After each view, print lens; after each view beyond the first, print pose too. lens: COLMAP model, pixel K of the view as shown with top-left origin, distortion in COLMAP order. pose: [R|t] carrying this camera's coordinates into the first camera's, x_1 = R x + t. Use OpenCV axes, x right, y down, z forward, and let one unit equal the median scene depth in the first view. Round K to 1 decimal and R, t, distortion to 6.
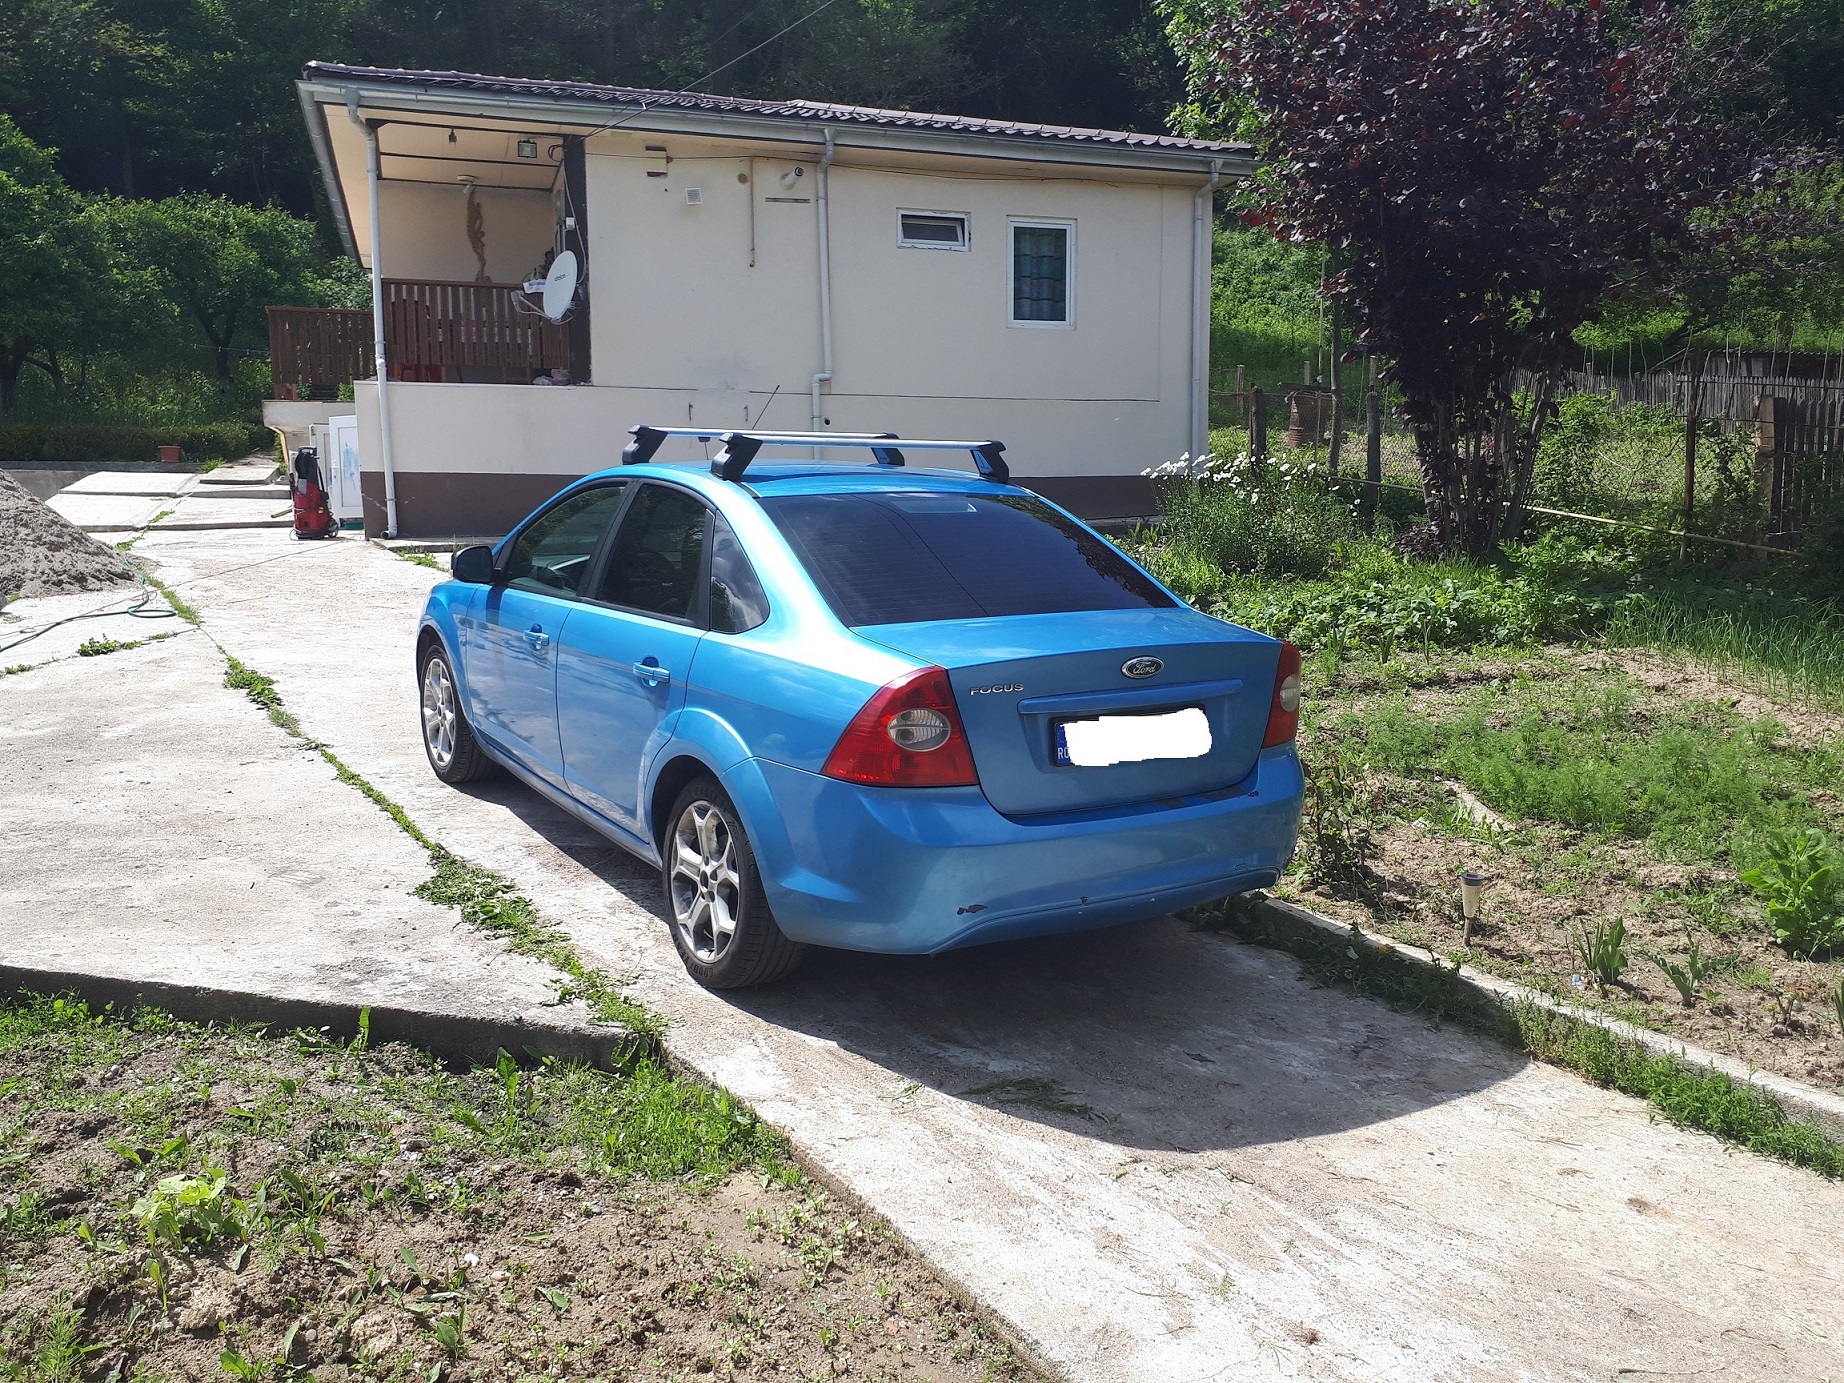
lens RADIAL K [[1423.5, 0, 922.0], [0, 1423.5, 691.5], [0, 0, 1]] dist [0.083588, -0.184262]
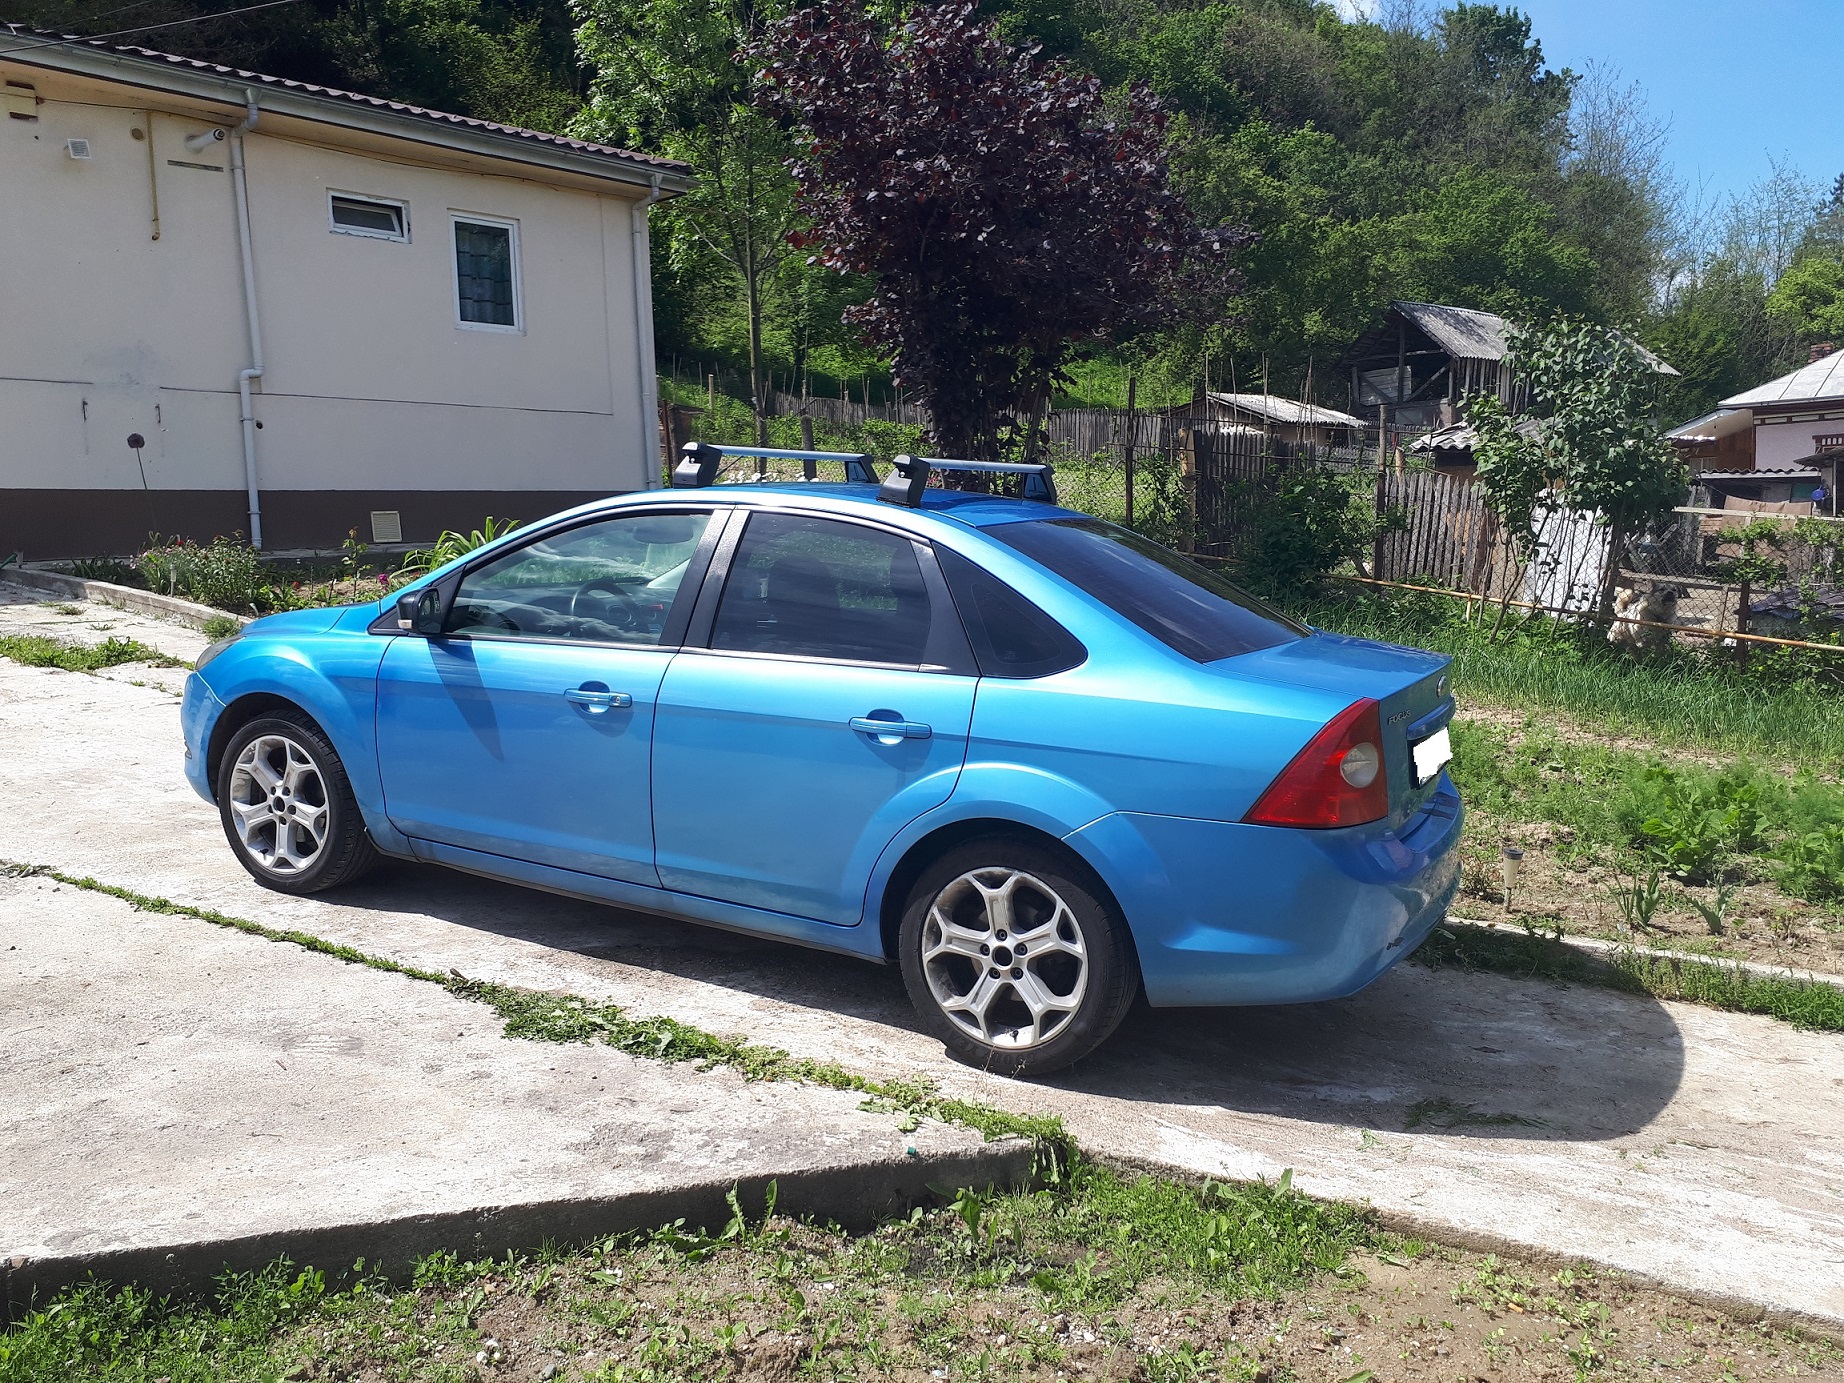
lens RADIAL K [[1435.5, 0, 922.0], [0, 1435.5, 691.5], [0, 0, 1]] dist [-0.008825, -0.002524]
pose [[0.872397, -0.061743, 0.484882, -0.164764], [0.066516, 0.997758, 0.007375, -0.010931], [-0.484250, 0.025819, 0.874549, 0.066652]]
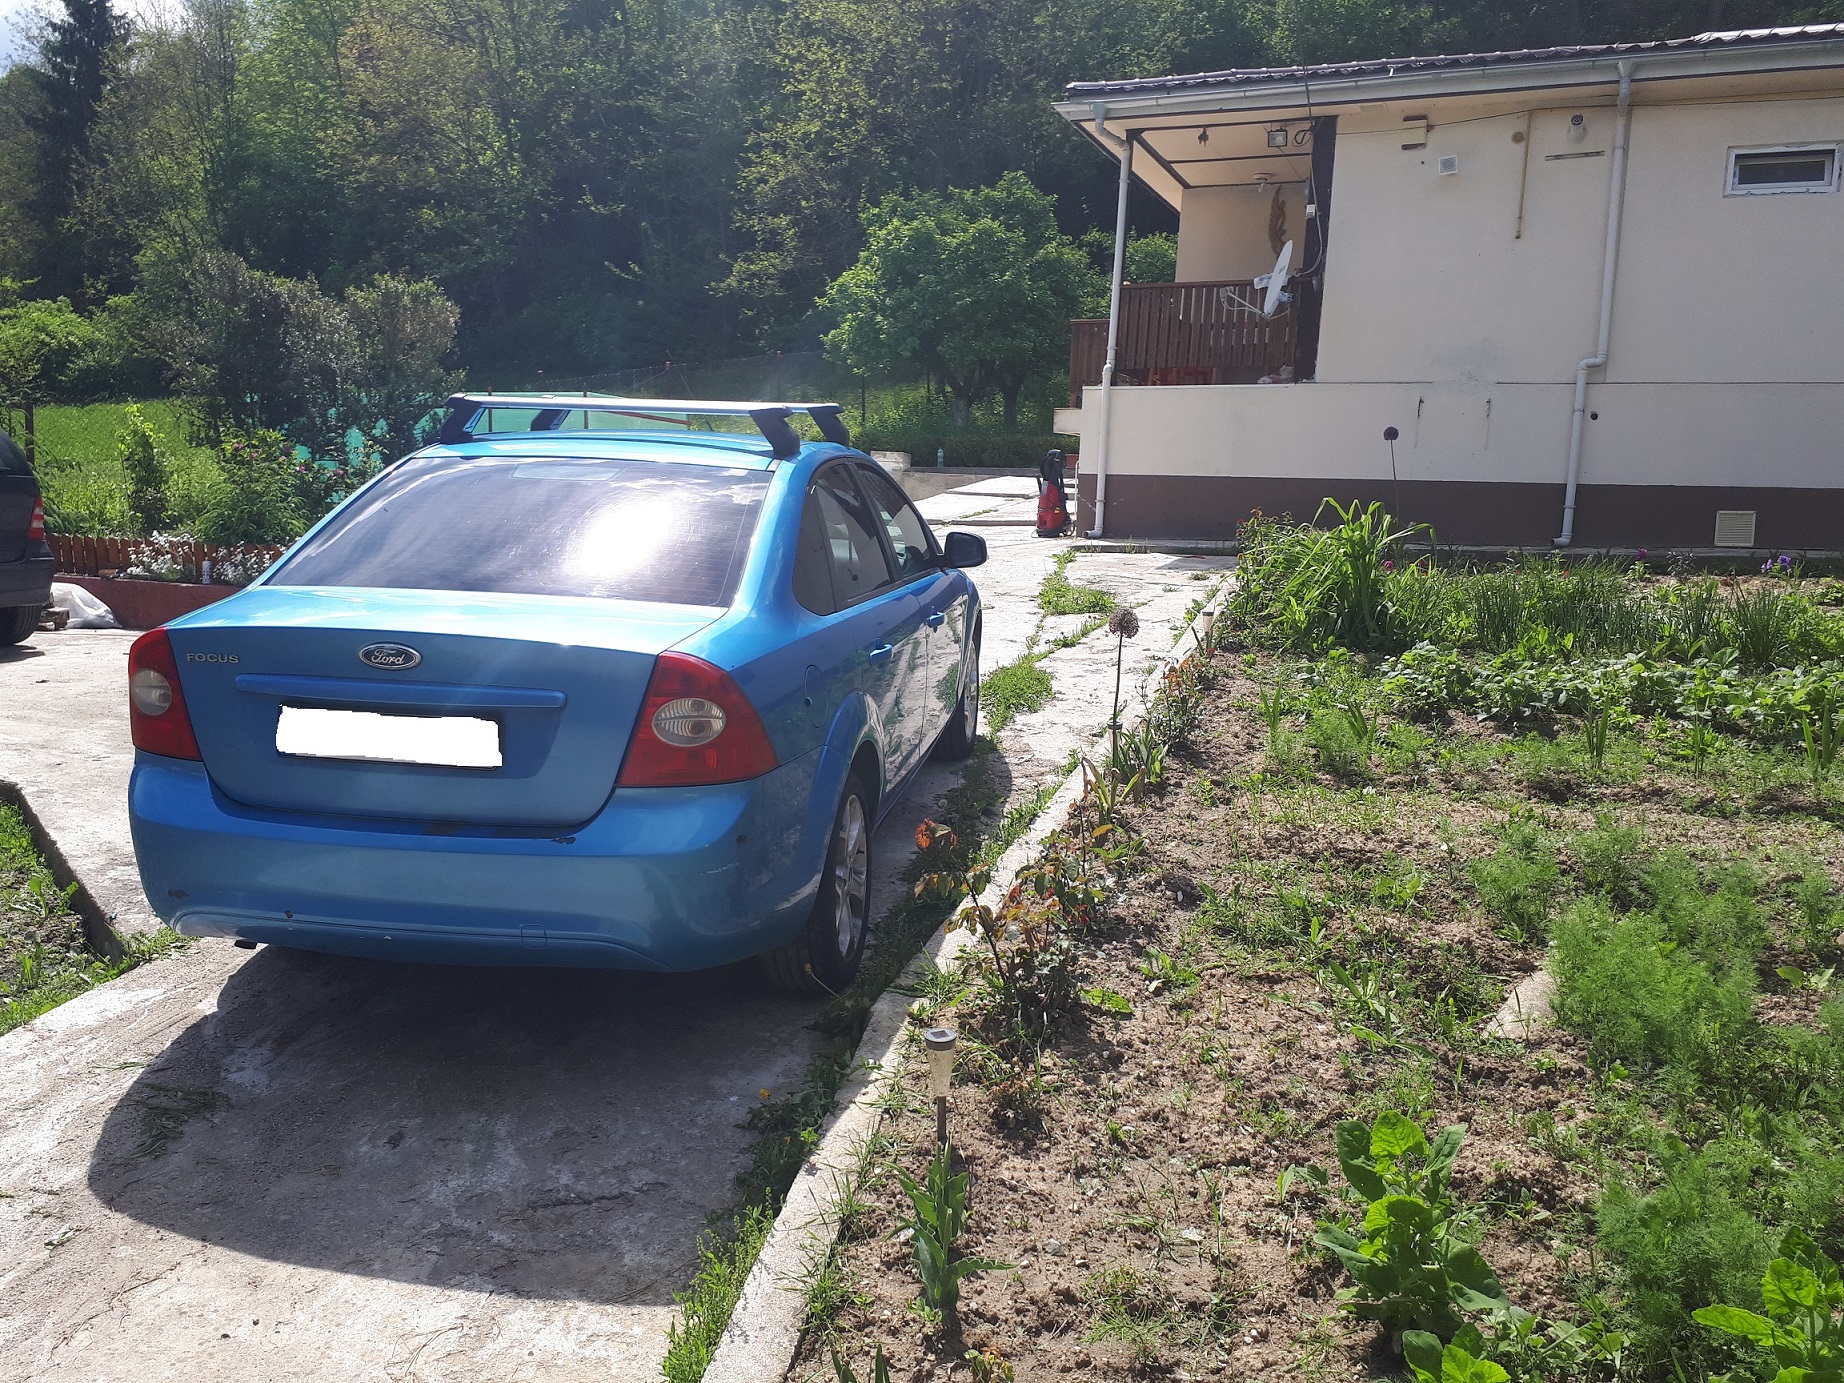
lens RADIAL K [[1430.2, 0, 919.5], [0, 1430.2, 729.3], [0, 0, 1]] dist [-0.008117, -0.015180]
pose [[0.749488, 0.121018, -0.650862, 0.225608], [-0.111646, 0.992174, 0.055916, -0.013334], [0.652535, 0.030758, 0.757134, 0.141066]]
